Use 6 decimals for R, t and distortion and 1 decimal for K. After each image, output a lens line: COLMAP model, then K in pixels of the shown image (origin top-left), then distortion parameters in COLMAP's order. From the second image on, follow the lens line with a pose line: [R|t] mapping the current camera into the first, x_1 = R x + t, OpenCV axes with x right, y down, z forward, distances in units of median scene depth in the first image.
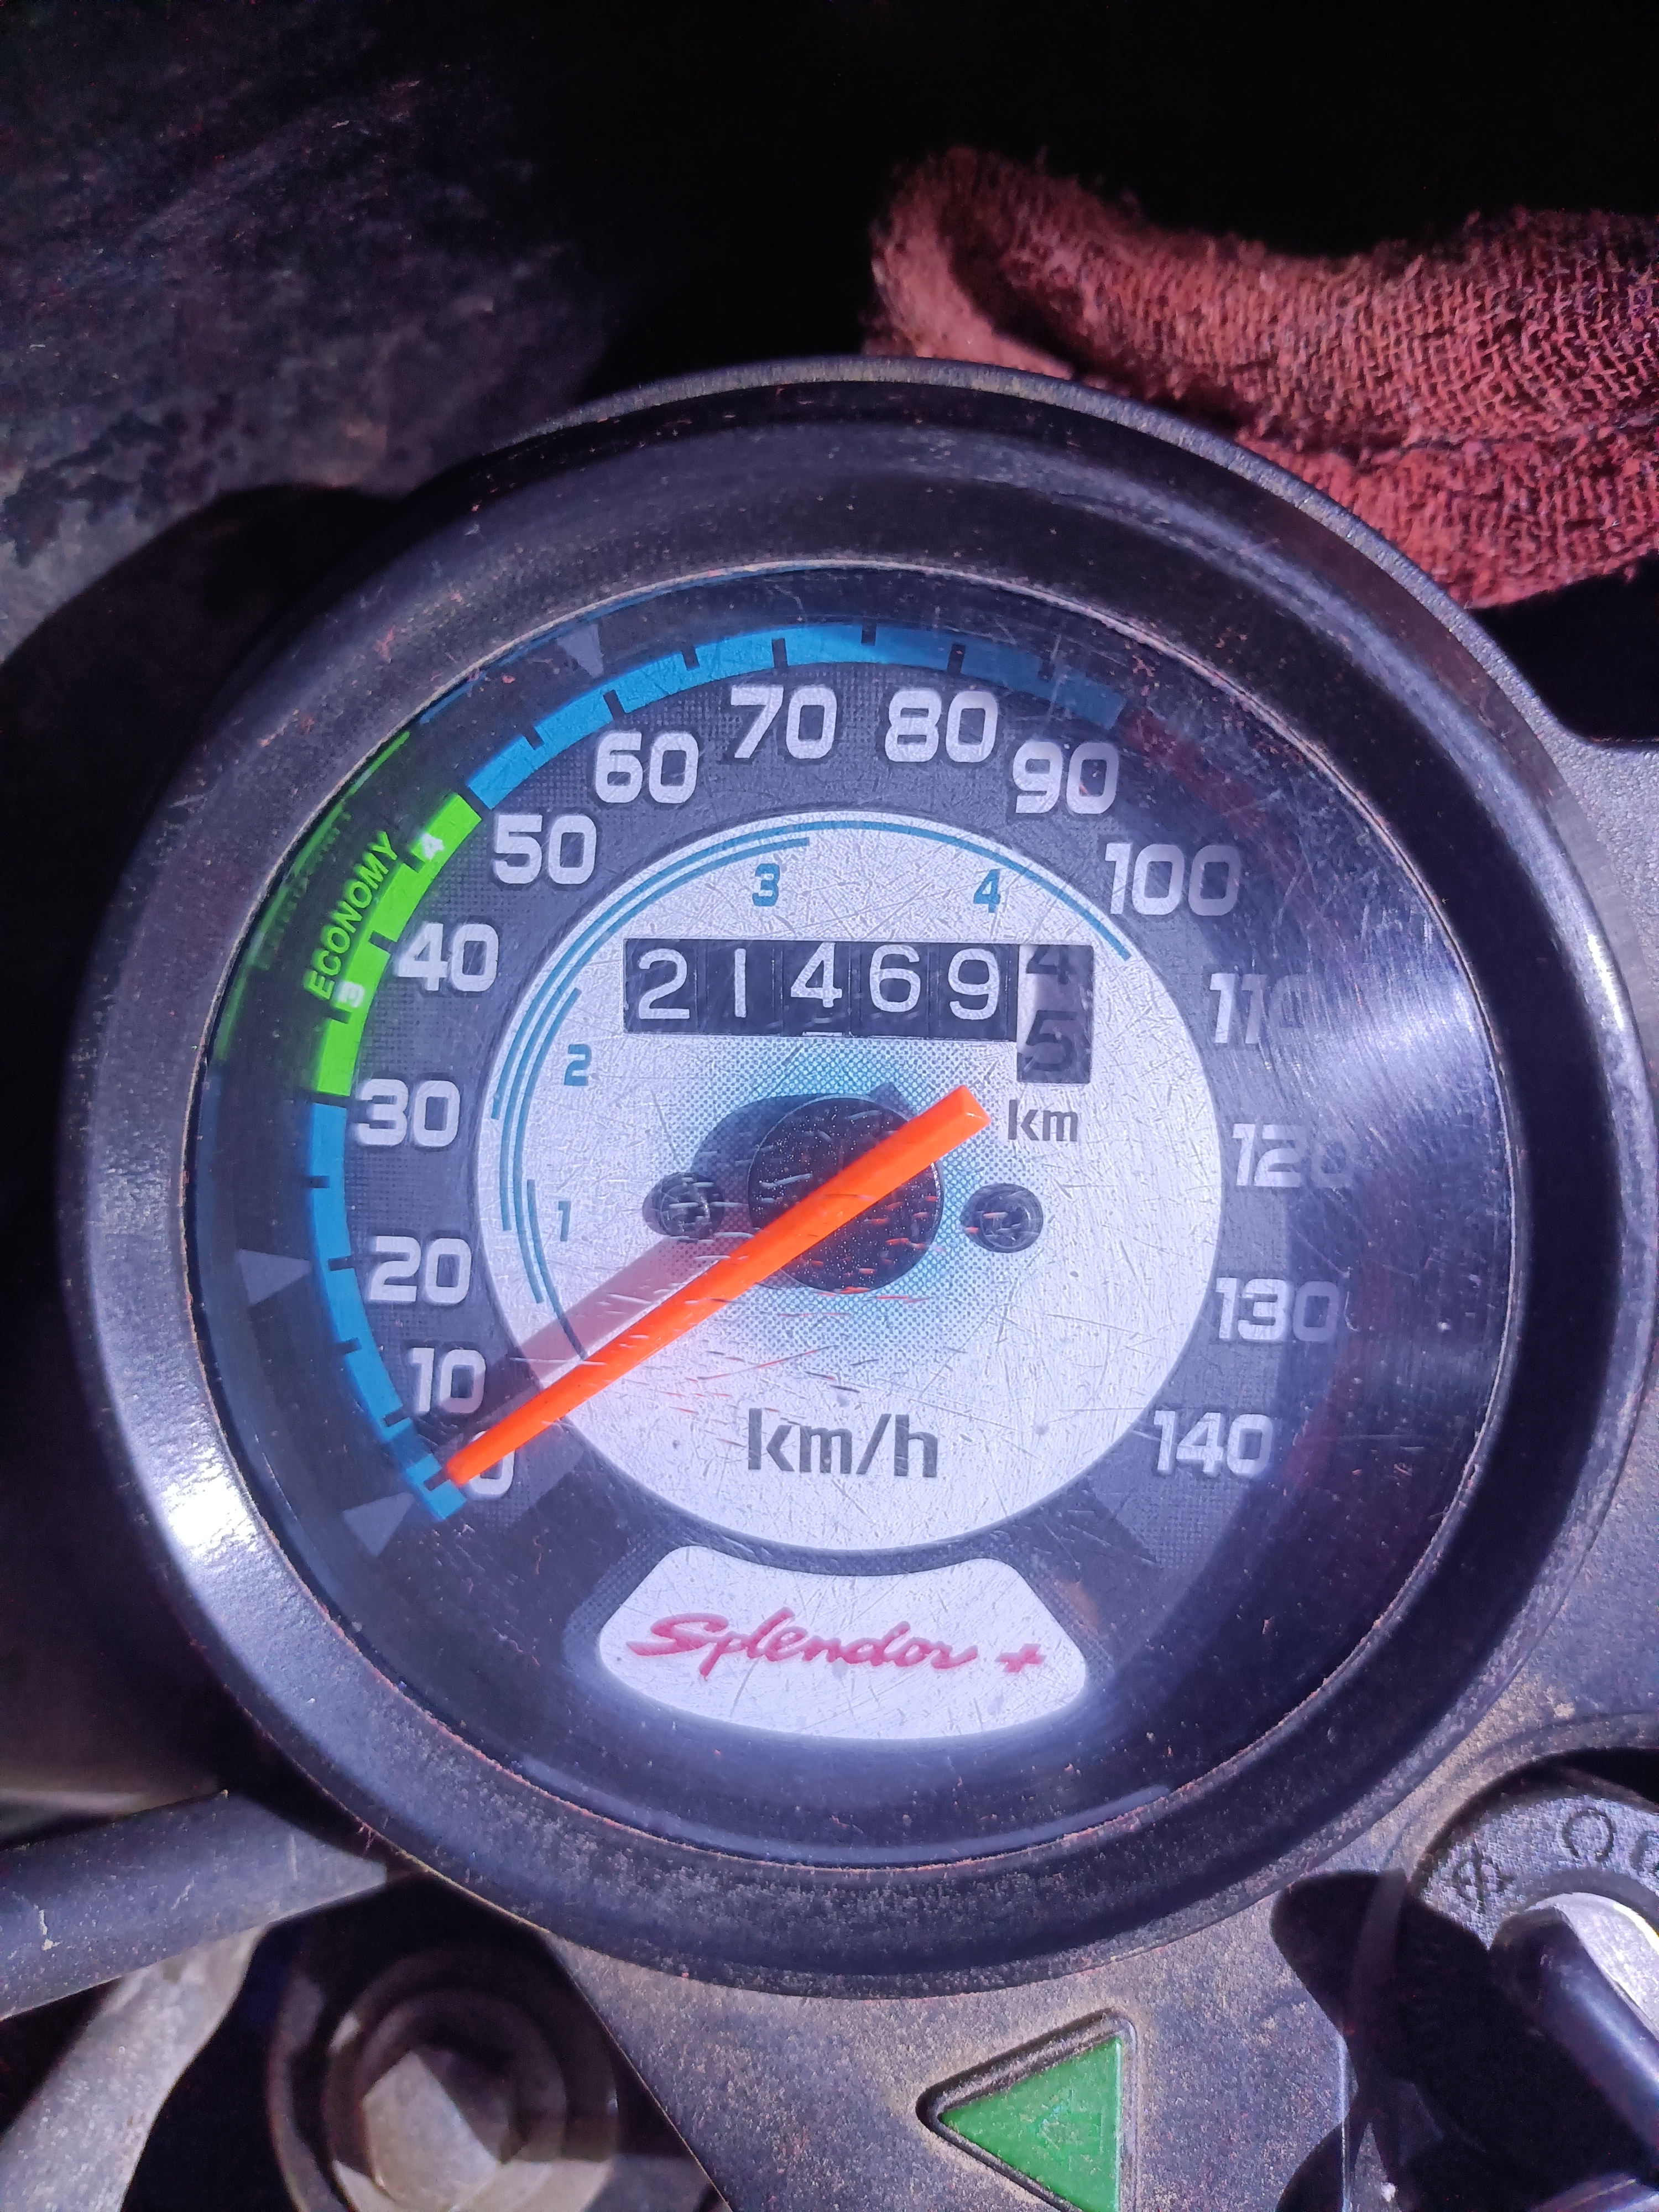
lens RADIAL K [[1806.9, 0, 832.8], [0, 1806.9, 1110.0], [0, 0, 1]] dist [-0.053371, 0.013502]
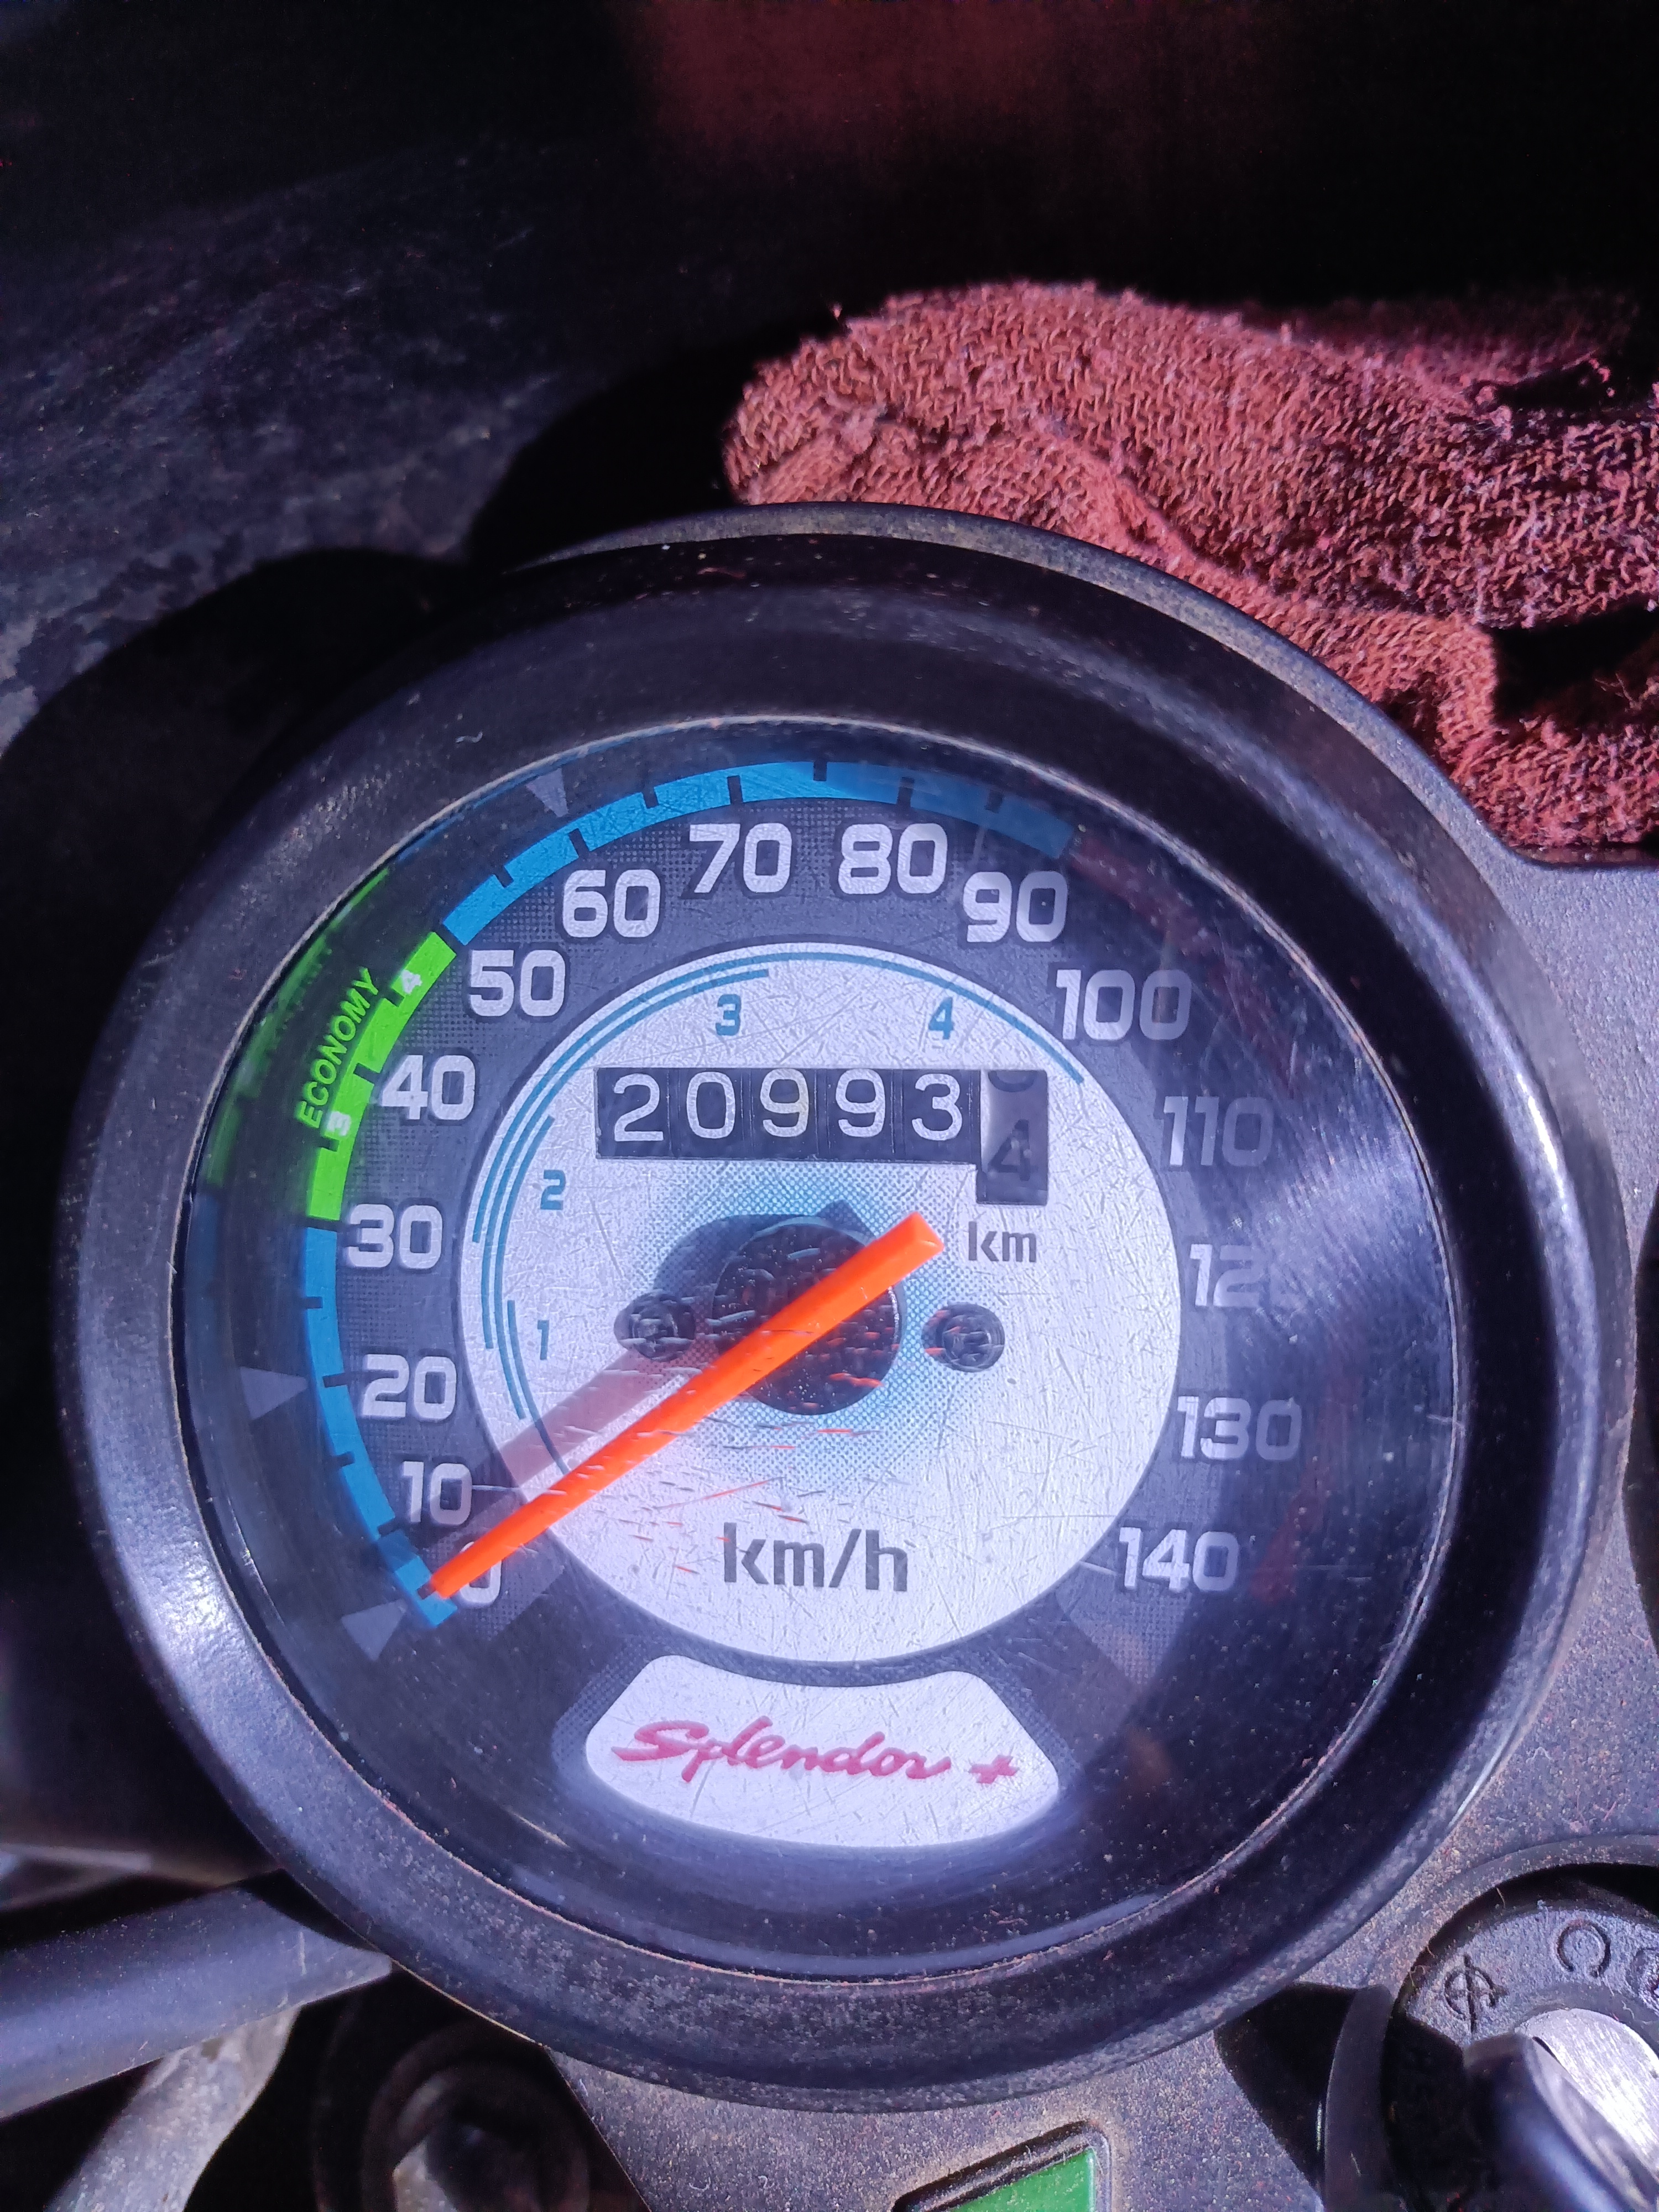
lens RADIAL K [[1796.9, 0, 829.5], [0, 1796.9, 1106.0], [0, 0, 1]] dist [-0.038419, -0.010082]
pose [[0.997248, -0.015082, -0.072585, 0.093198], [0.014322, 0.999837, -0.010980, -0.060425], [0.072739, 0.009910, 0.997302, -0.014383]]
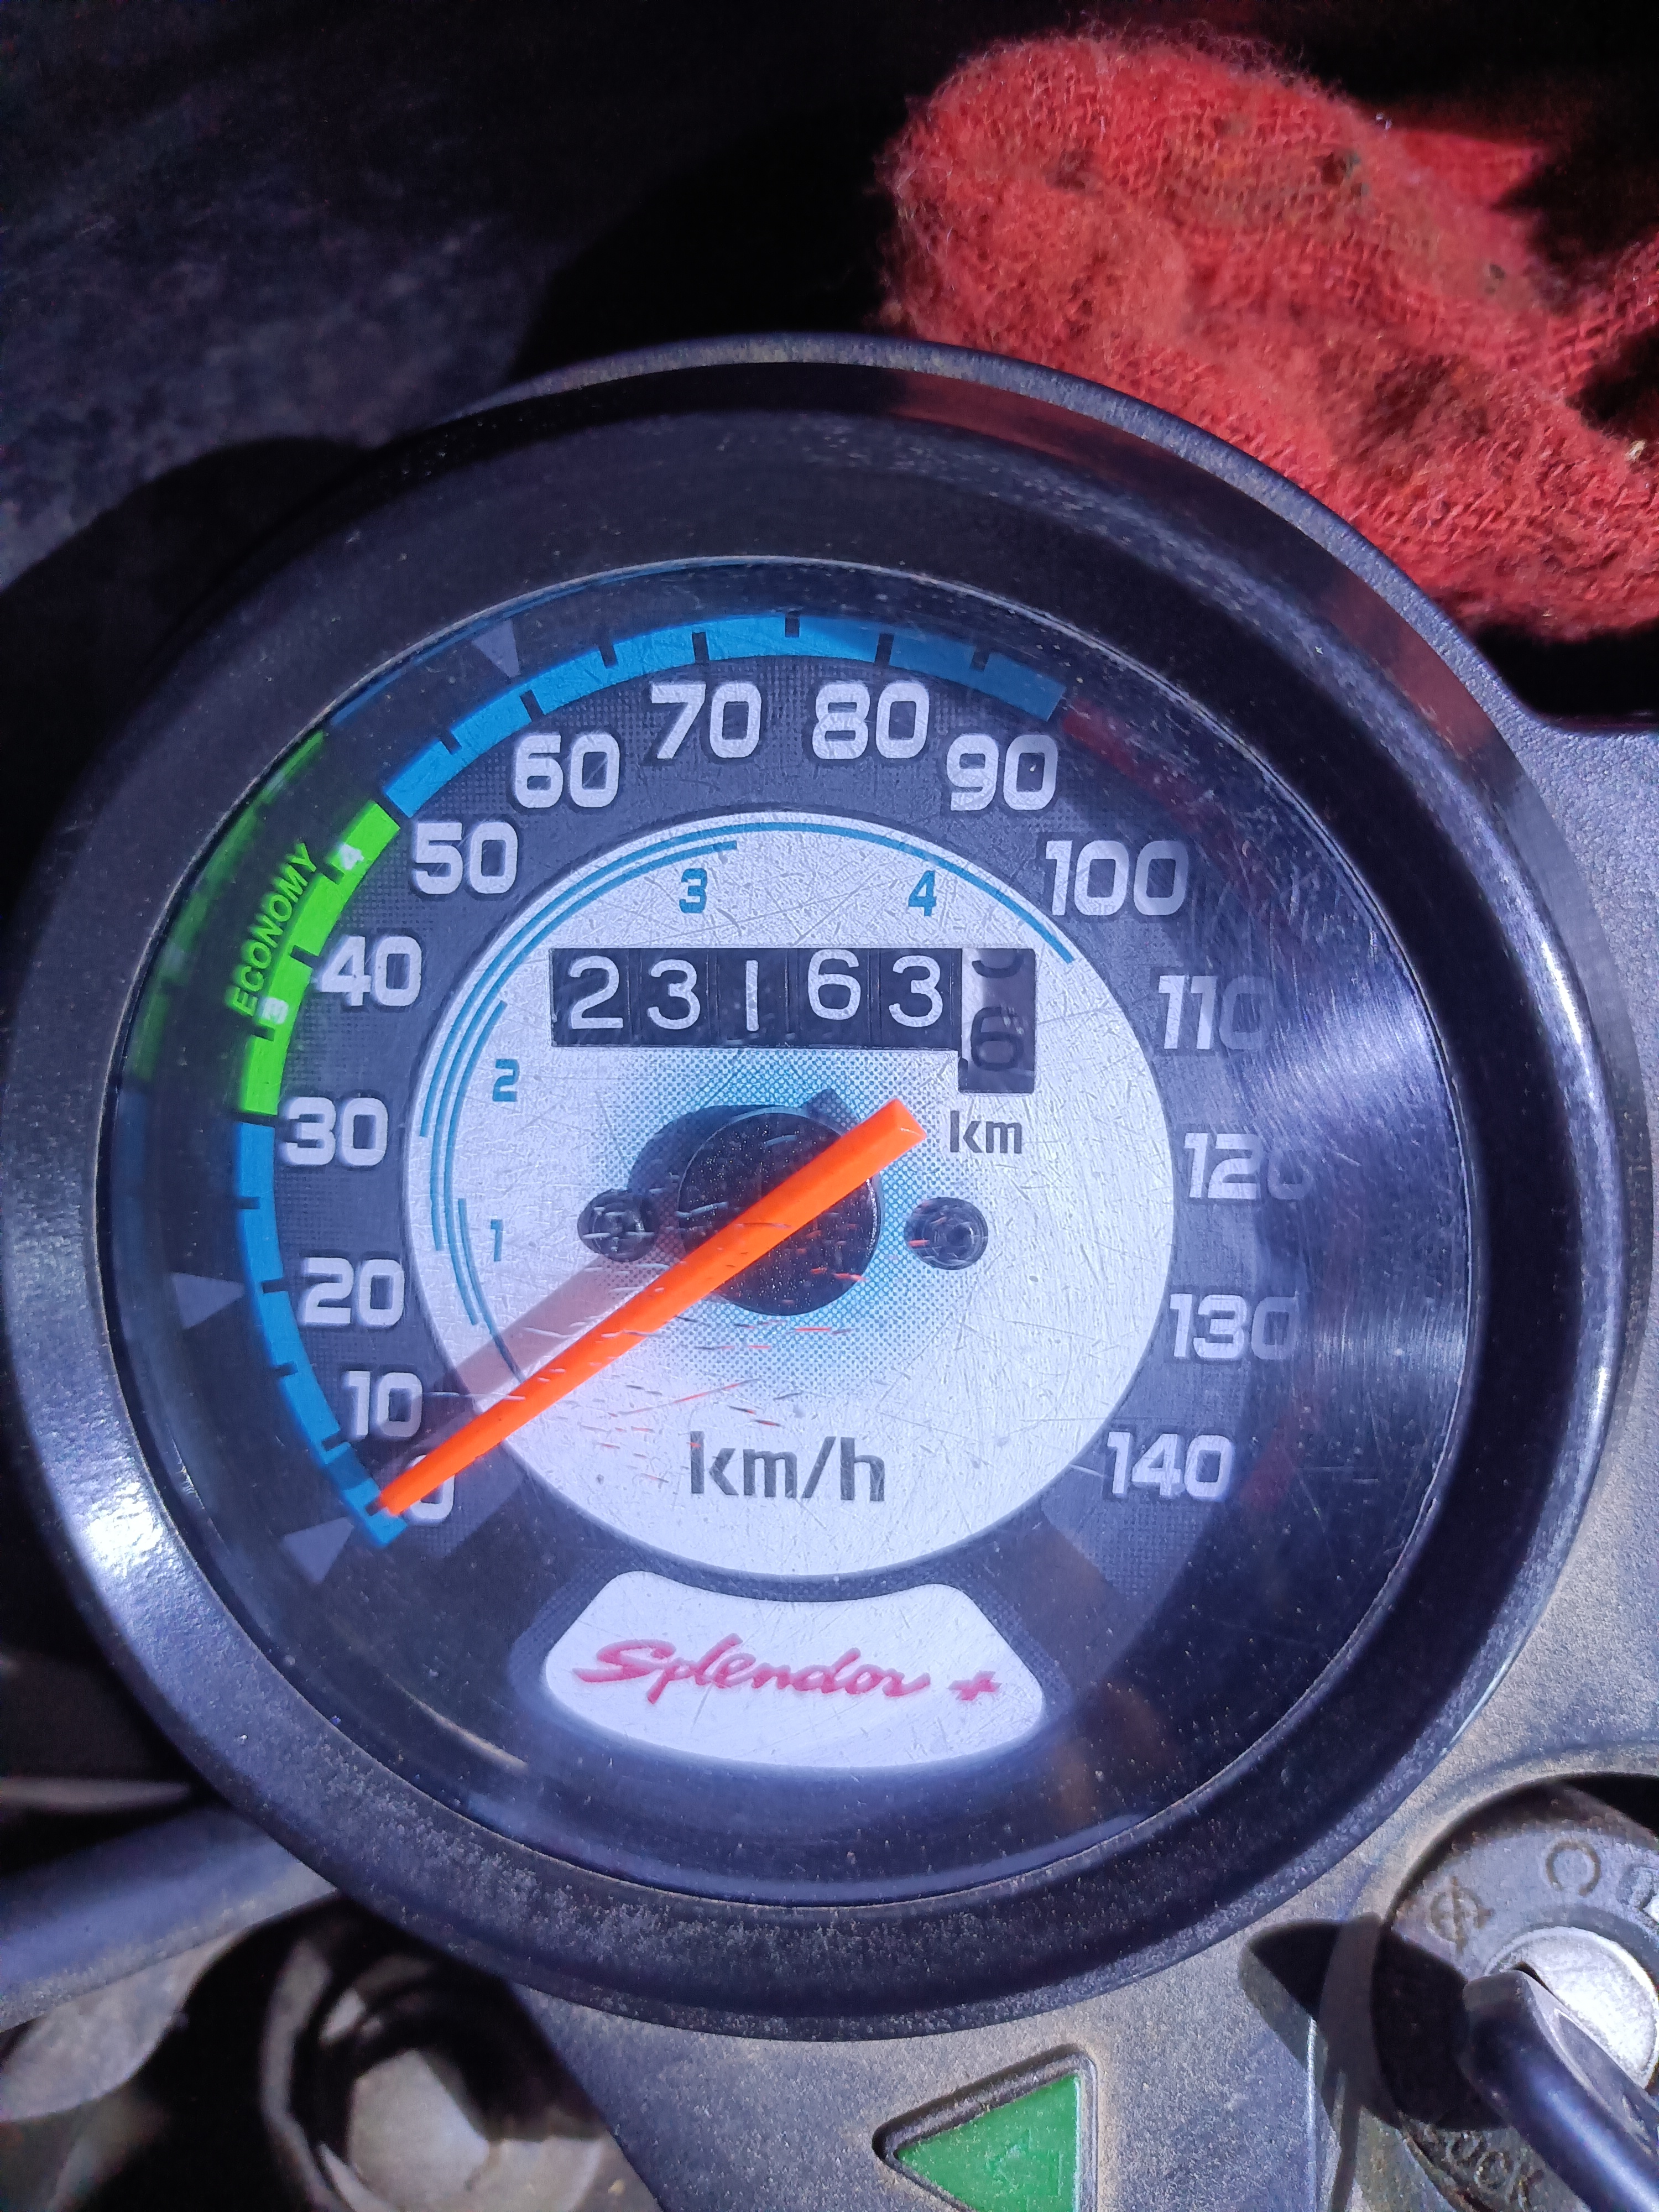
lens RADIAL K [[1806.9, 0, 832.8], [0, 1806.9, 1110.0], [0, 0, 1]] dist [-0.053371, 0.013502]
pose [[0.999161, -0.015202, -0.038023, 0.071230], [0.016330, 0.999431, 0.029525, -0.035220], [0.037552, -0.030121, 0.998841, 0.041581]]
